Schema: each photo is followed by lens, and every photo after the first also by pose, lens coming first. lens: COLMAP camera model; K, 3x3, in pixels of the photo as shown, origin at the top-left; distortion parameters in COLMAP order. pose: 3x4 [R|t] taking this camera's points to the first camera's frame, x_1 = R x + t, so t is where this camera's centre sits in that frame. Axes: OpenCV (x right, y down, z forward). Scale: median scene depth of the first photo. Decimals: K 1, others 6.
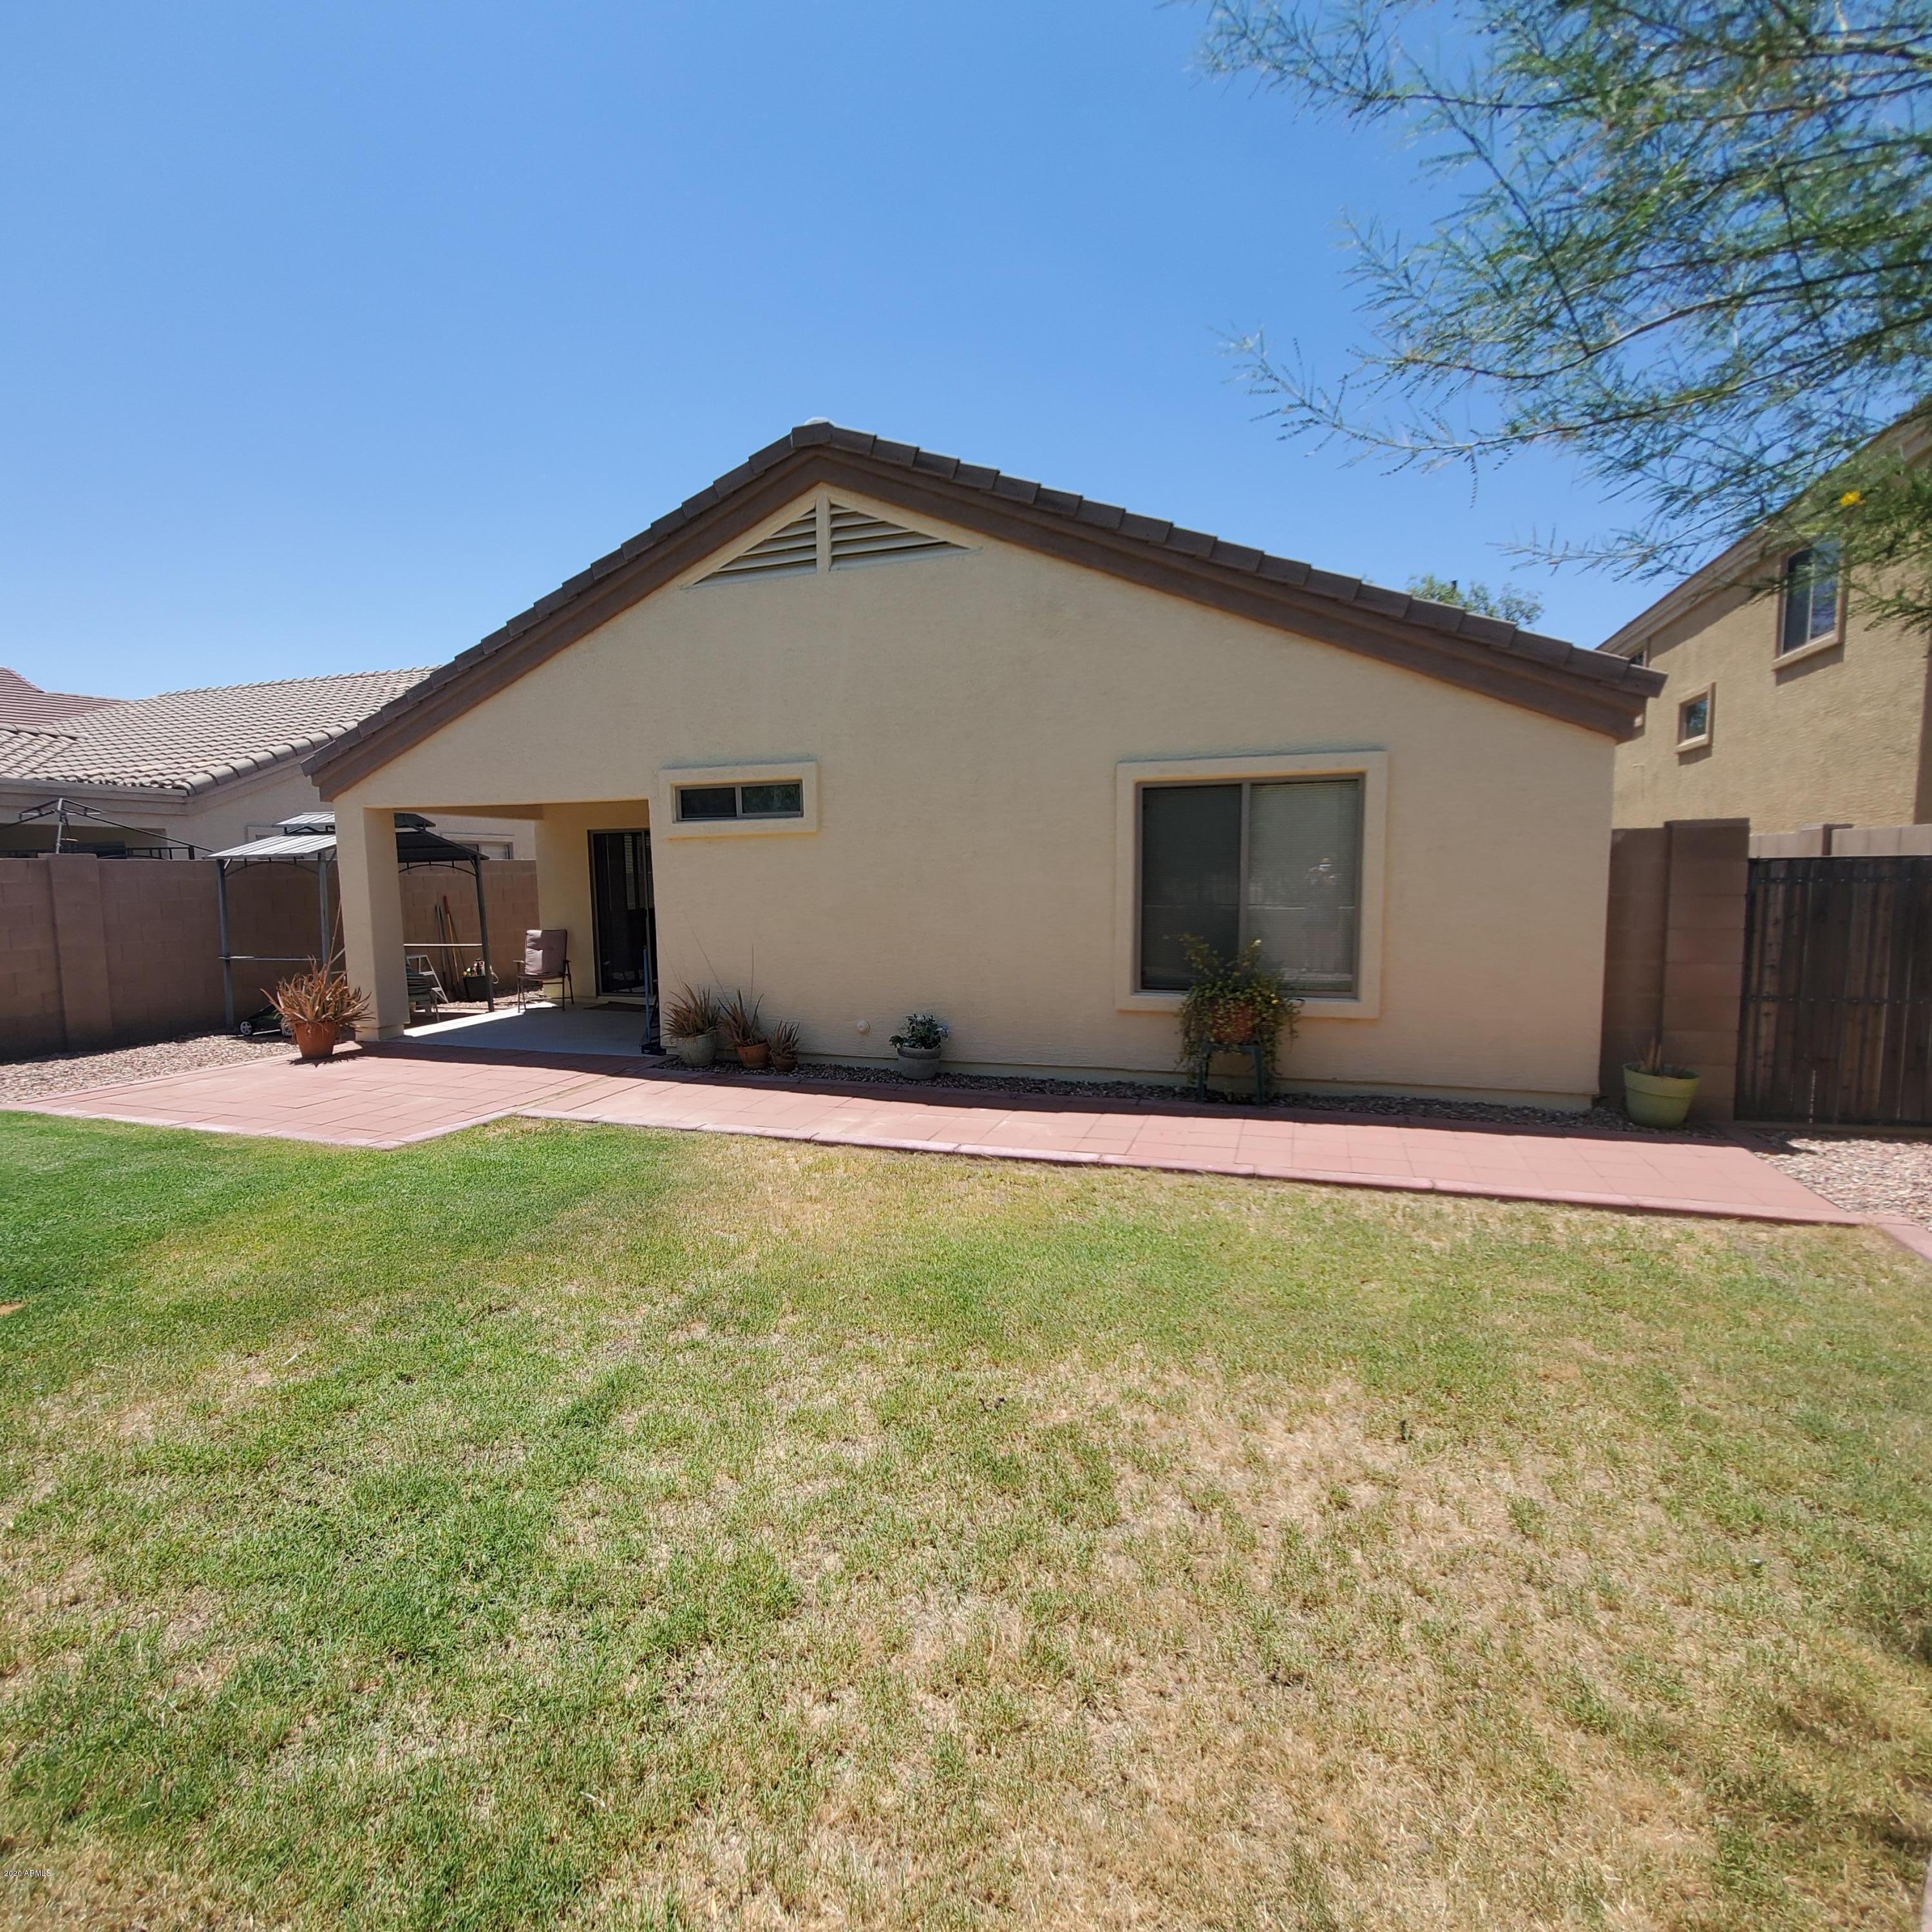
lens RADIAL K [[1025.6, 0, 955.7], [0, 1025.6, 969.5], [0, 0, 1]] dist [0.002657, 0.000149]
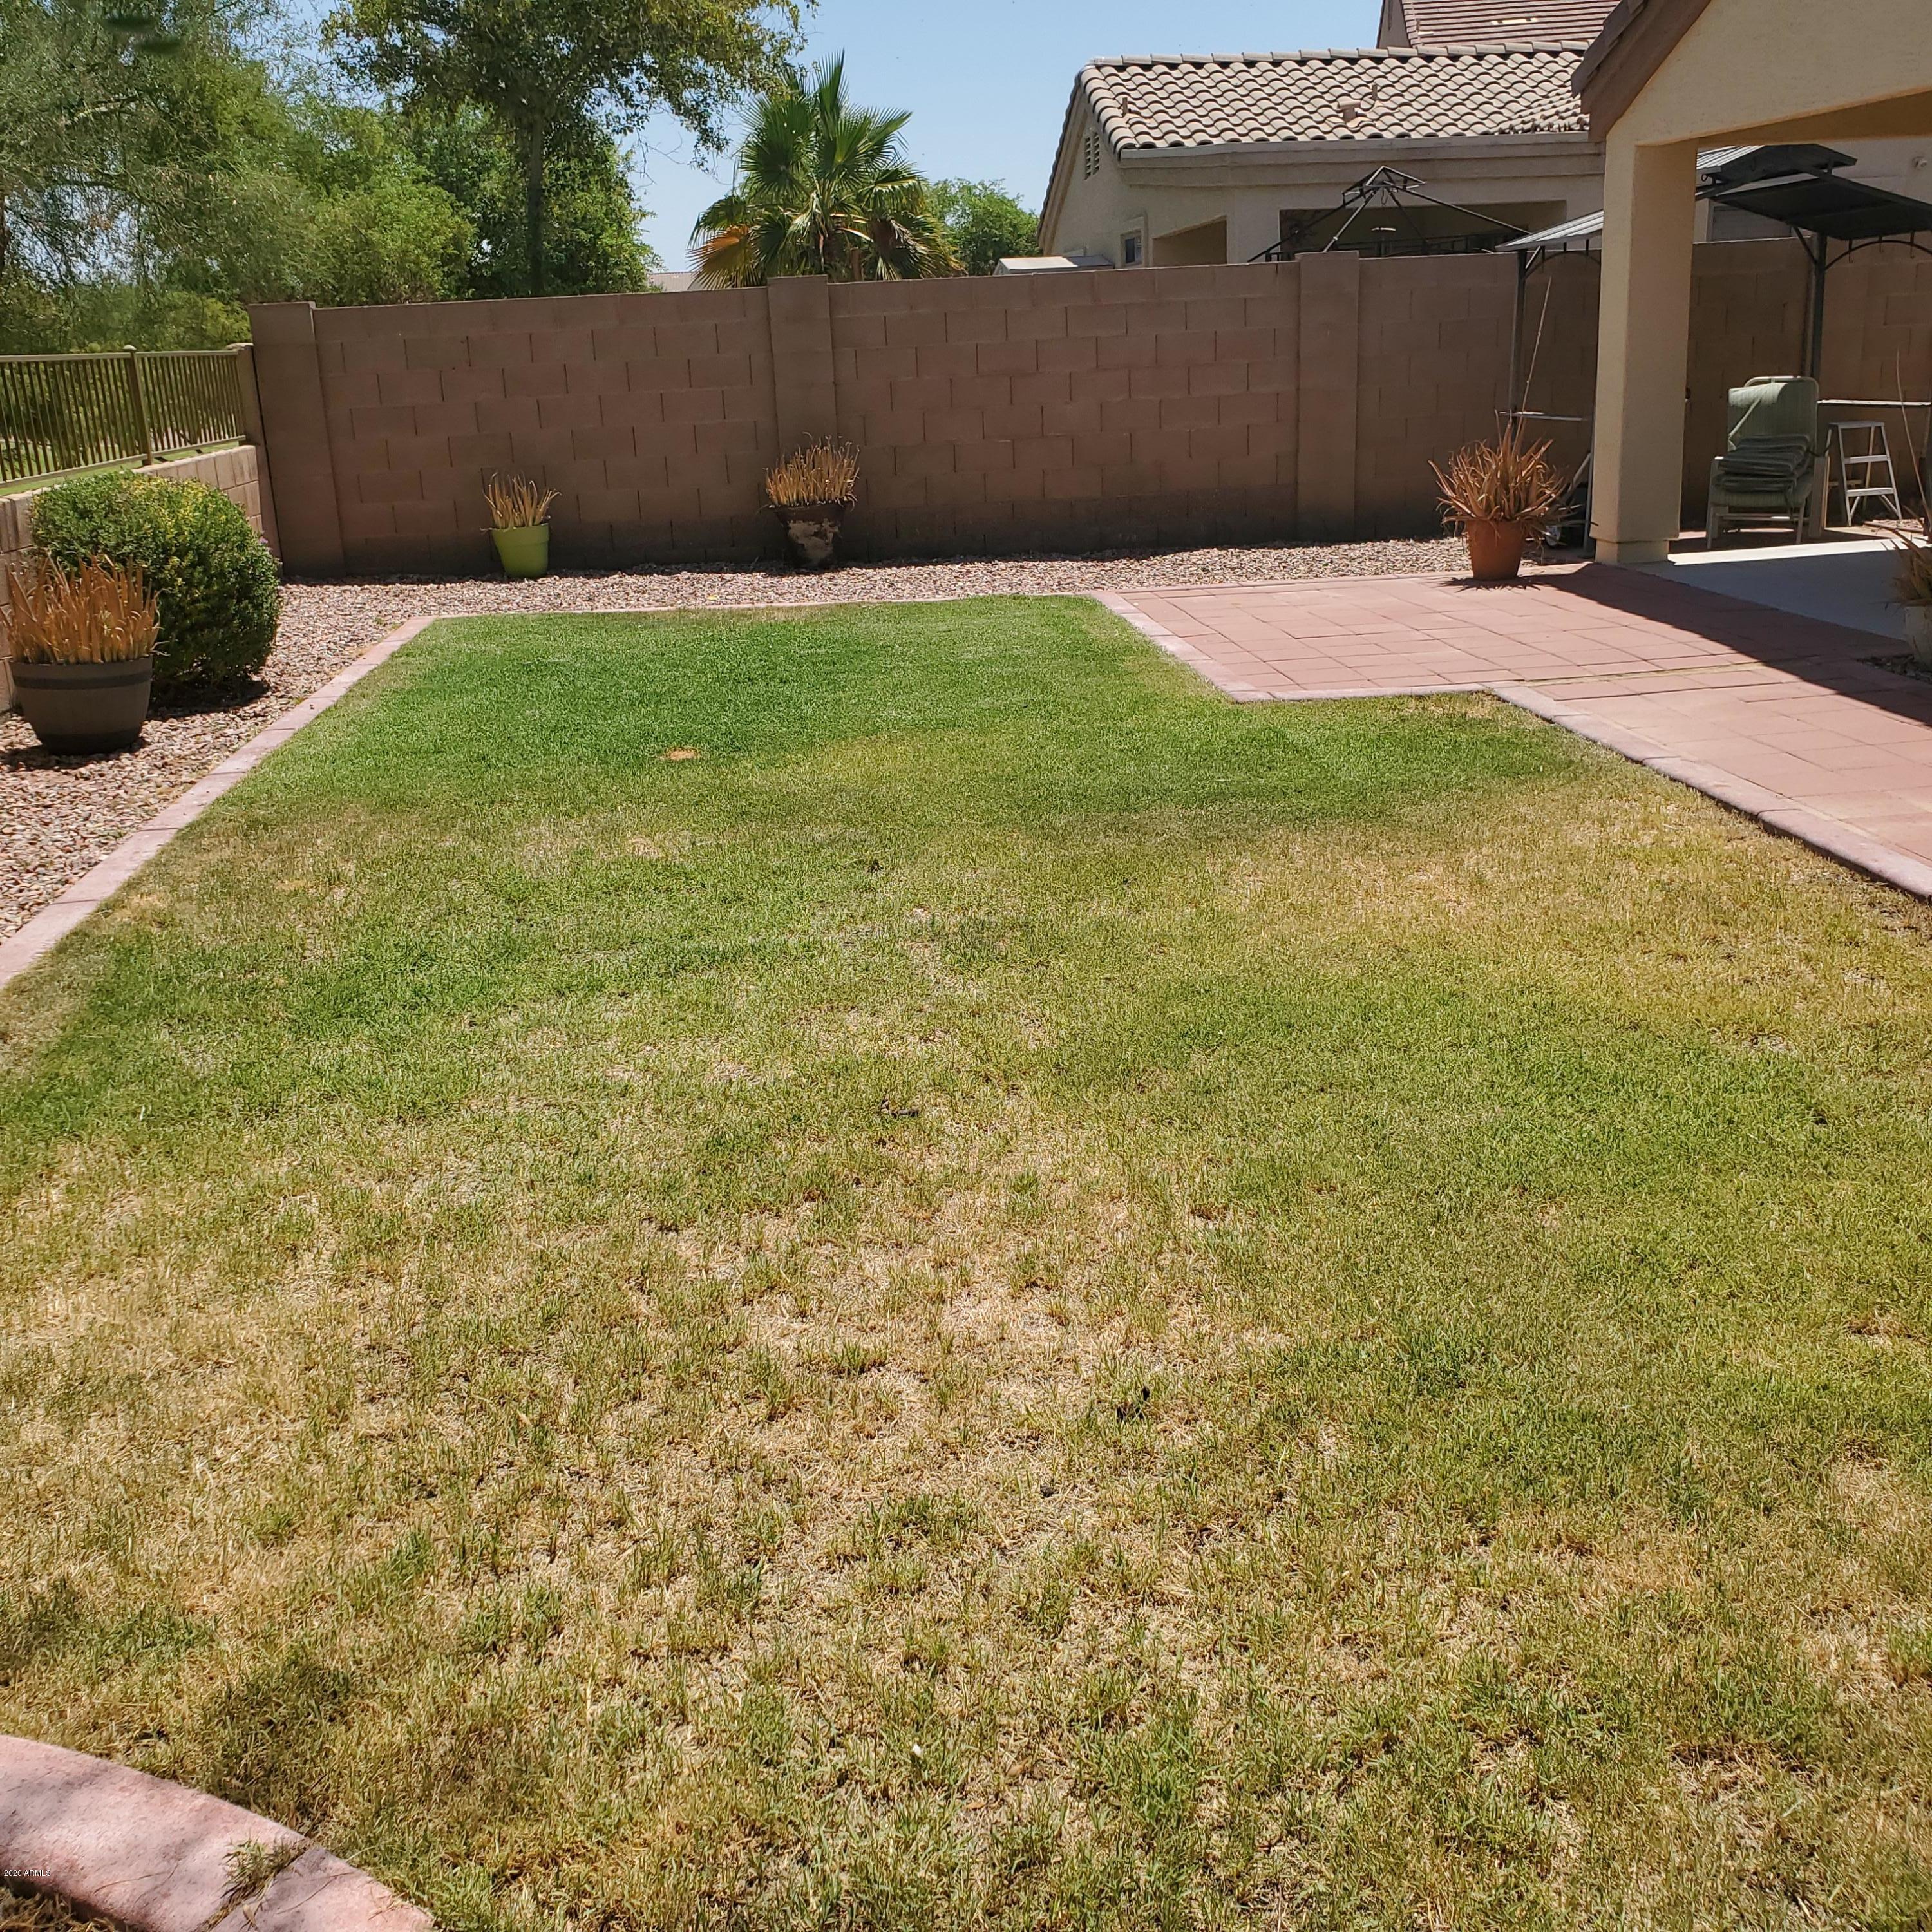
lens RADIAL K [[2014.2, 0, 962.3], [0, 2014.2, 971.7], [0, 0, 1]] dist [0.007106, 0.000000]
pose [[0.424737, 0.269182, -0.864372, 0.909571], [-0.049577, 0.960256, 0.274681, -0.016312], [0.903958, -0.073815, 0.421202, 0.394649]]
